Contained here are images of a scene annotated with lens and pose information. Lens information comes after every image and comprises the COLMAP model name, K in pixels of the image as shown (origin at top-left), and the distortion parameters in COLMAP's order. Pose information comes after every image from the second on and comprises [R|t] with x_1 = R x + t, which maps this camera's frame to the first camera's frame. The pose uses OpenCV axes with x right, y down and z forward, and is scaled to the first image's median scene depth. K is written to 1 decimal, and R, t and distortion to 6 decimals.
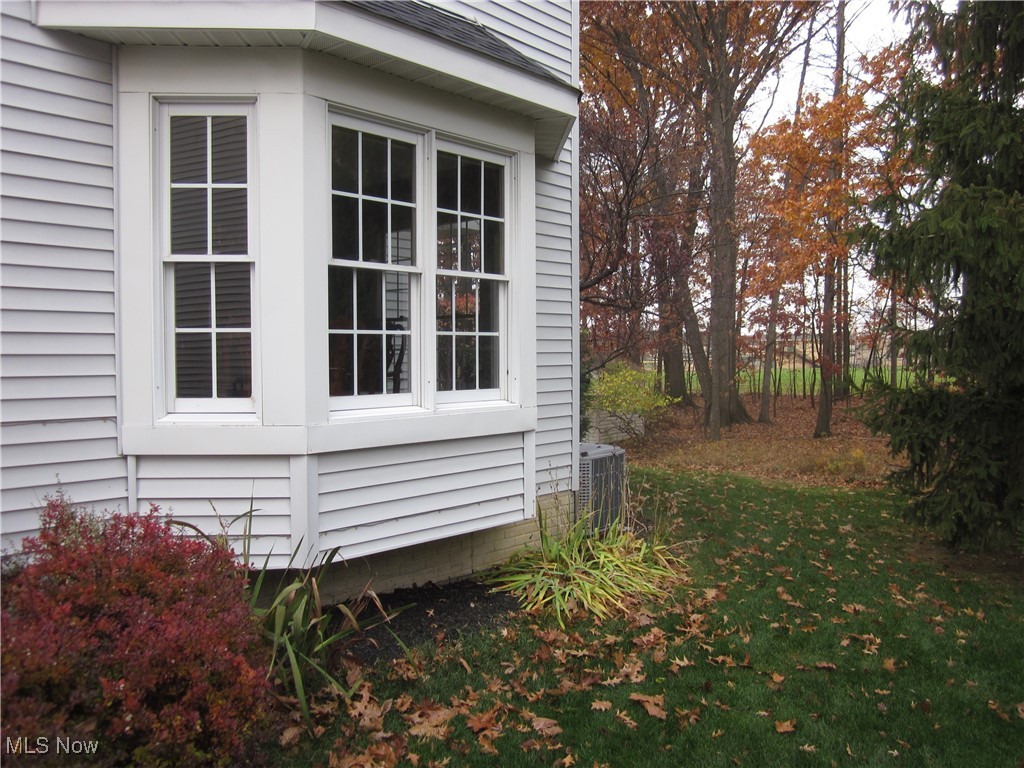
lens RADIAL K [[844.6, 0, 511.5], [0, 844.6, 383.7], [0, 0, 1]] dist [-0.035744, 0.008611]
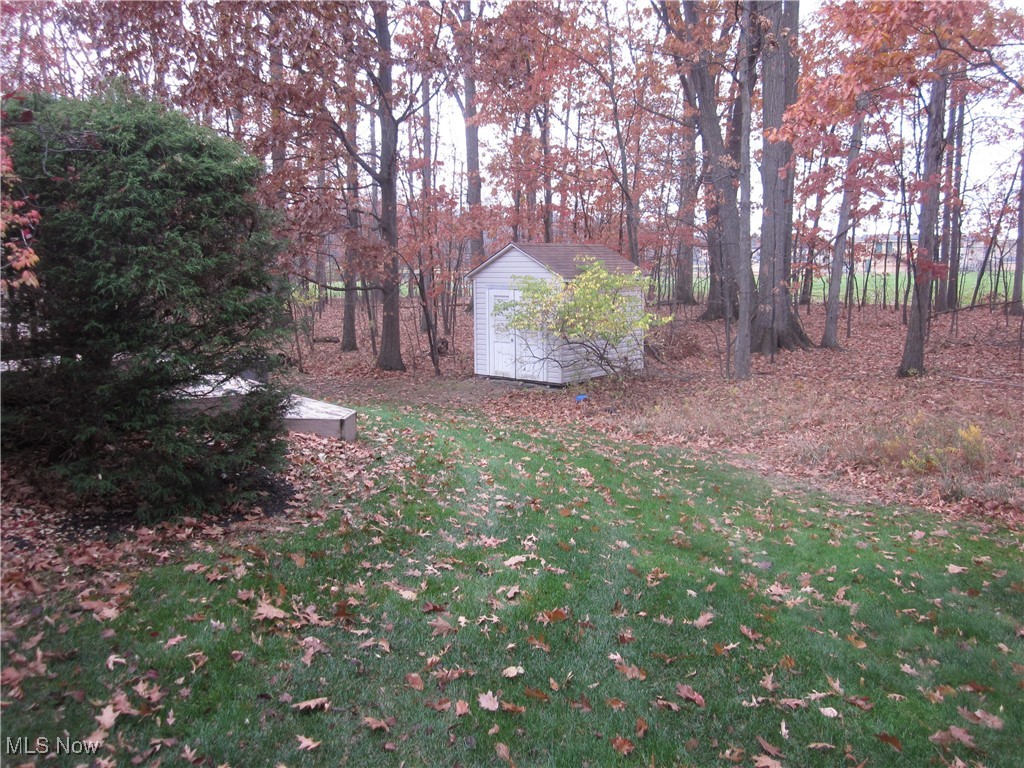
lens RADIAL K [[844.6, 0, 512.9], [0, 844.6, 383.7], [0, 0, 1]] dist [-0.035744, 0.008611]
pose [[0.994955, 0.014421, -0.099285, 0.114085], [-0.003121, 0.993586, 0.113036, -0.002603], [0.100278, -0.112156, 0.988618, 0.291627]]
